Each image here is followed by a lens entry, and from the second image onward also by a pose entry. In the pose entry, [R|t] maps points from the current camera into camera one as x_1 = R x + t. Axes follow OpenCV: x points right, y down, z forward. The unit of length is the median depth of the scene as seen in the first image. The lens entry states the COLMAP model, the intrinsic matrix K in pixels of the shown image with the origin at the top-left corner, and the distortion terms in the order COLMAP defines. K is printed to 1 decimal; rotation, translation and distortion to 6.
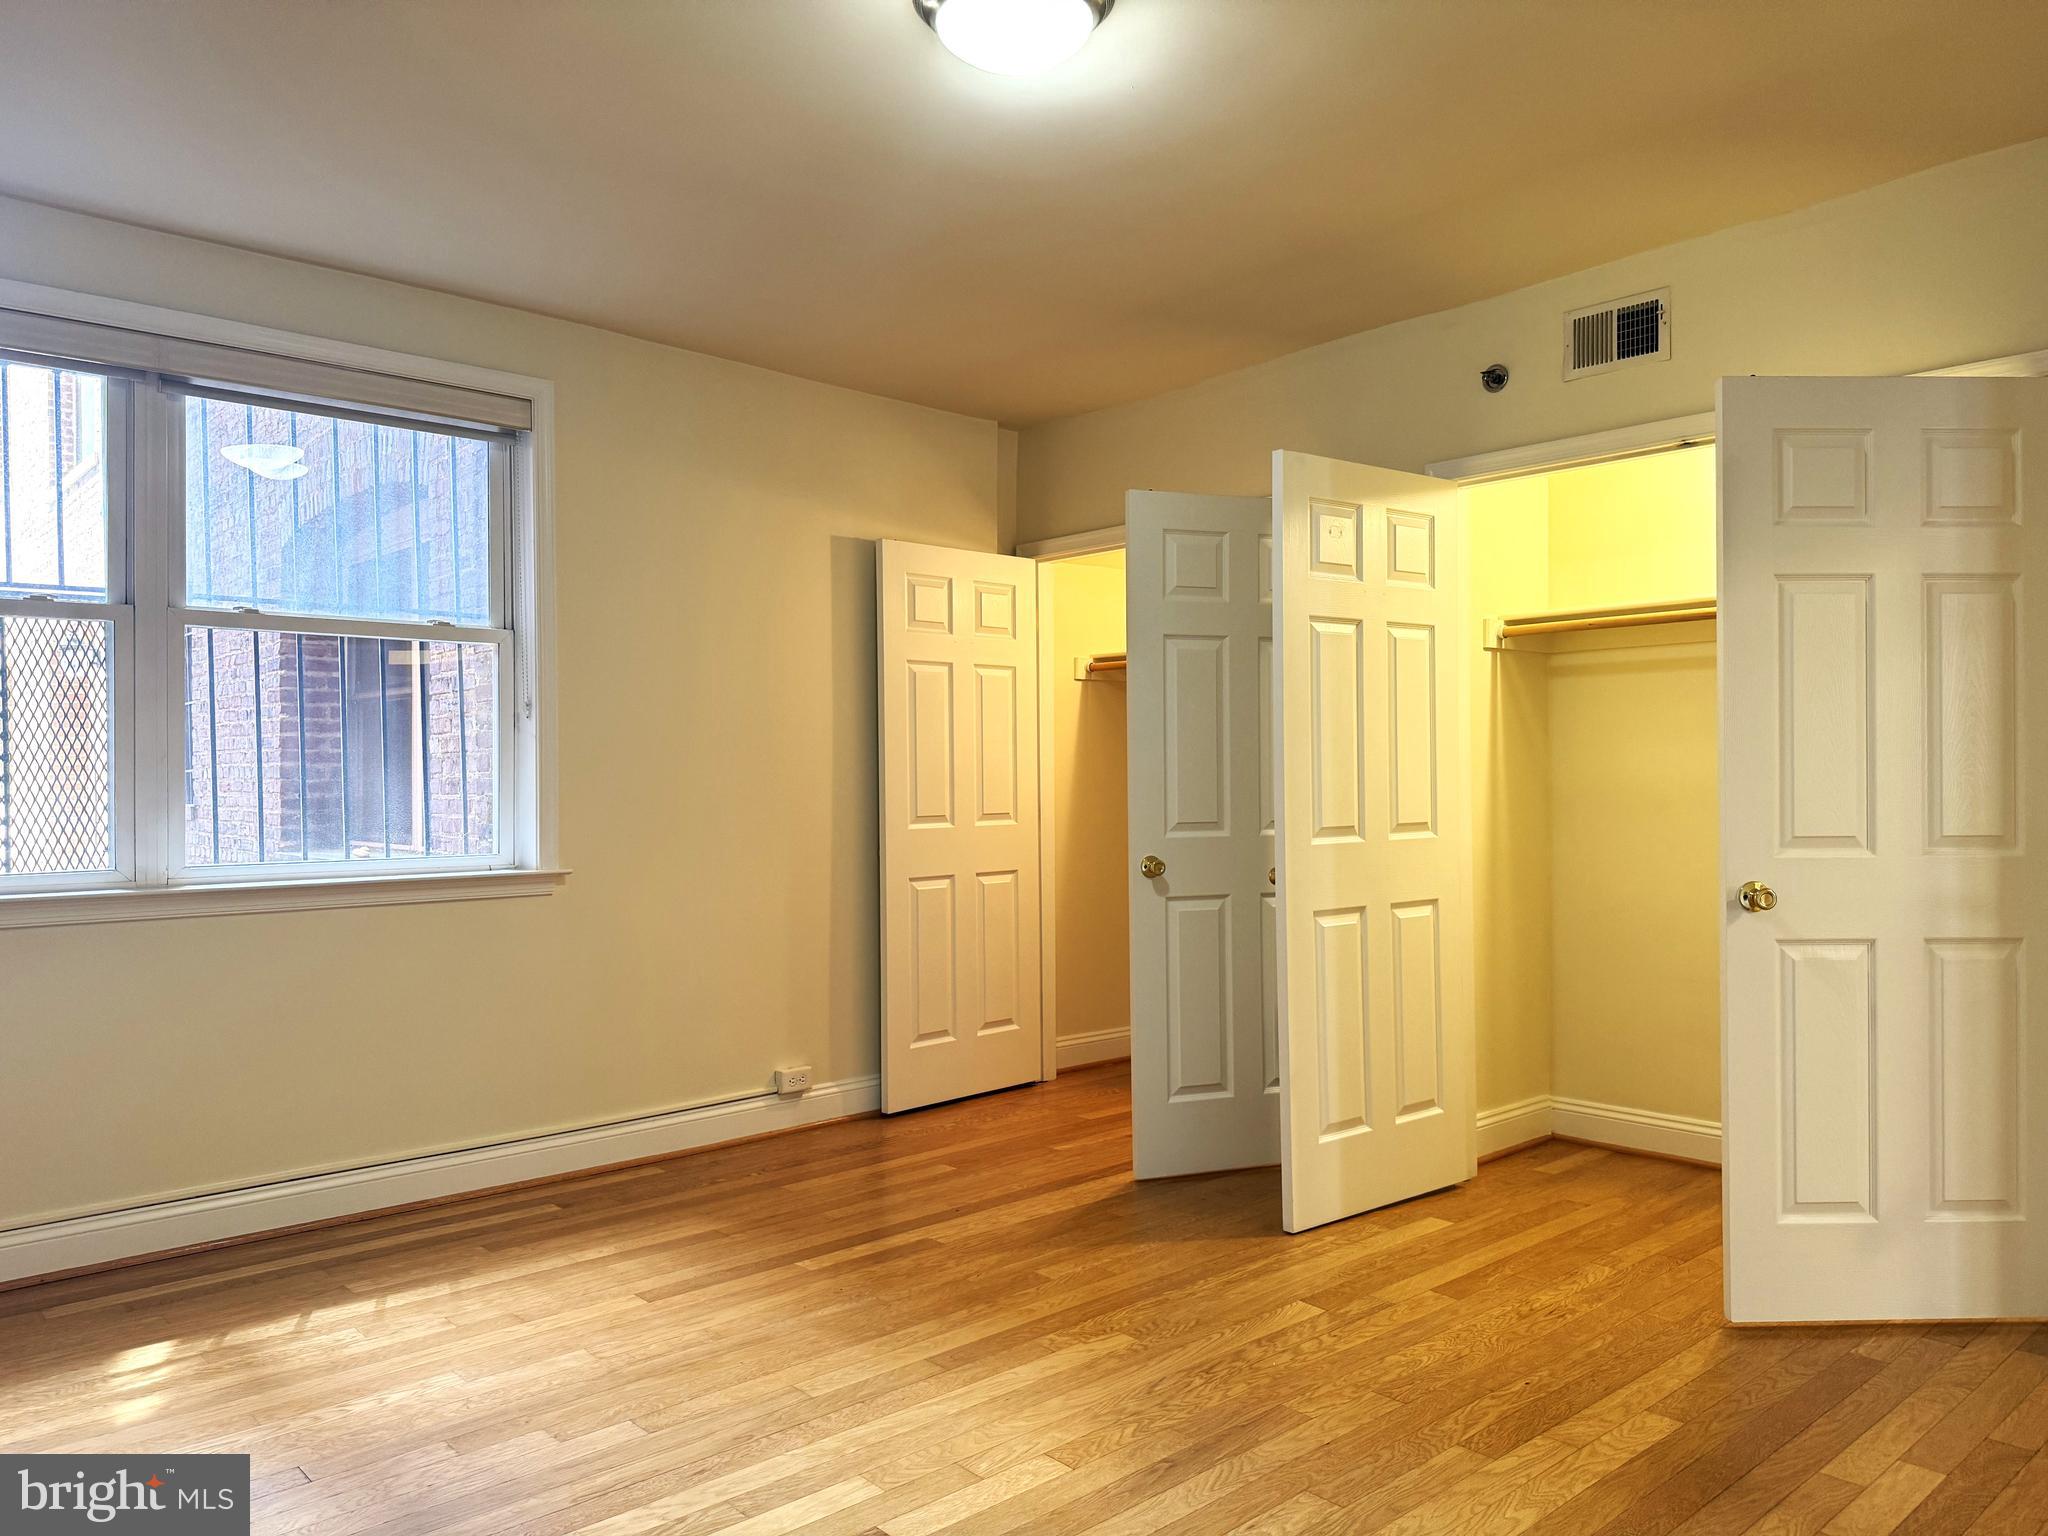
lens RADIAL K [[1433.8, 0, 1027.1], [0, 1433.8, 769.1], [0, 0, 1]] dist [0.051735, -0.004893]
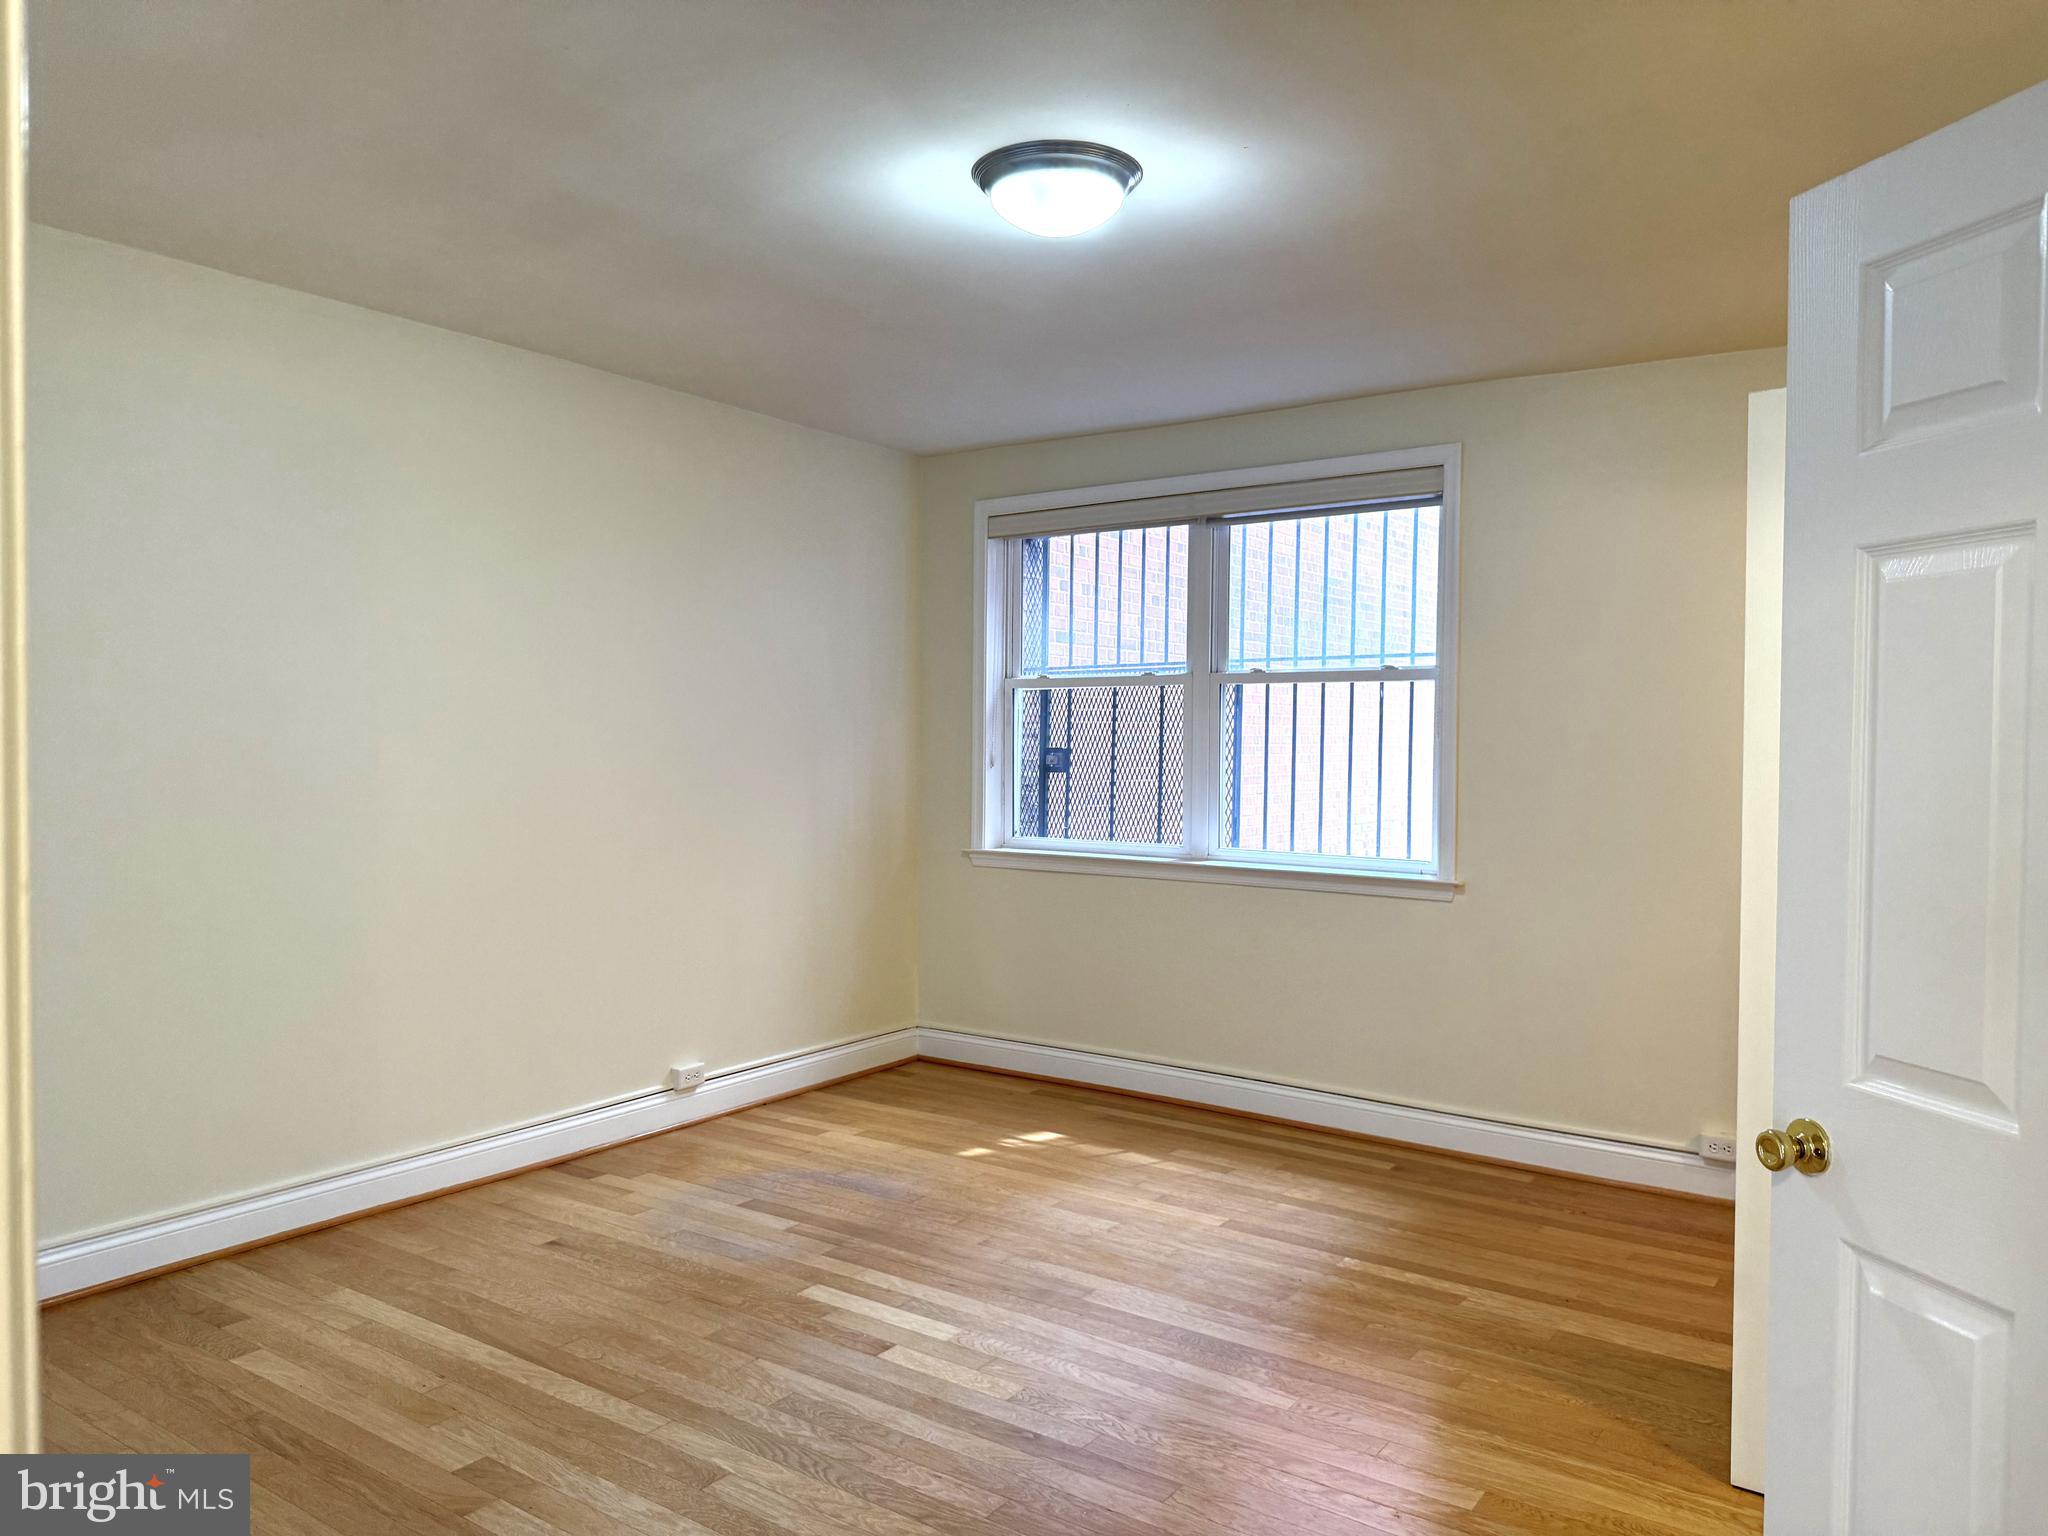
lens RADIAL K [[1433.8, 0, 1026.1], [0, 1433.8, 766.0], [0, 0, 1]] dist [0.051735, -0.004893]
pose [[0.249334, 0.033198, -0.967848, 0.788640], [-0.010434, 0.999446, 0.031594, -0.059715], [0.968361, 0.002222, 0.249543, 0.466310]]
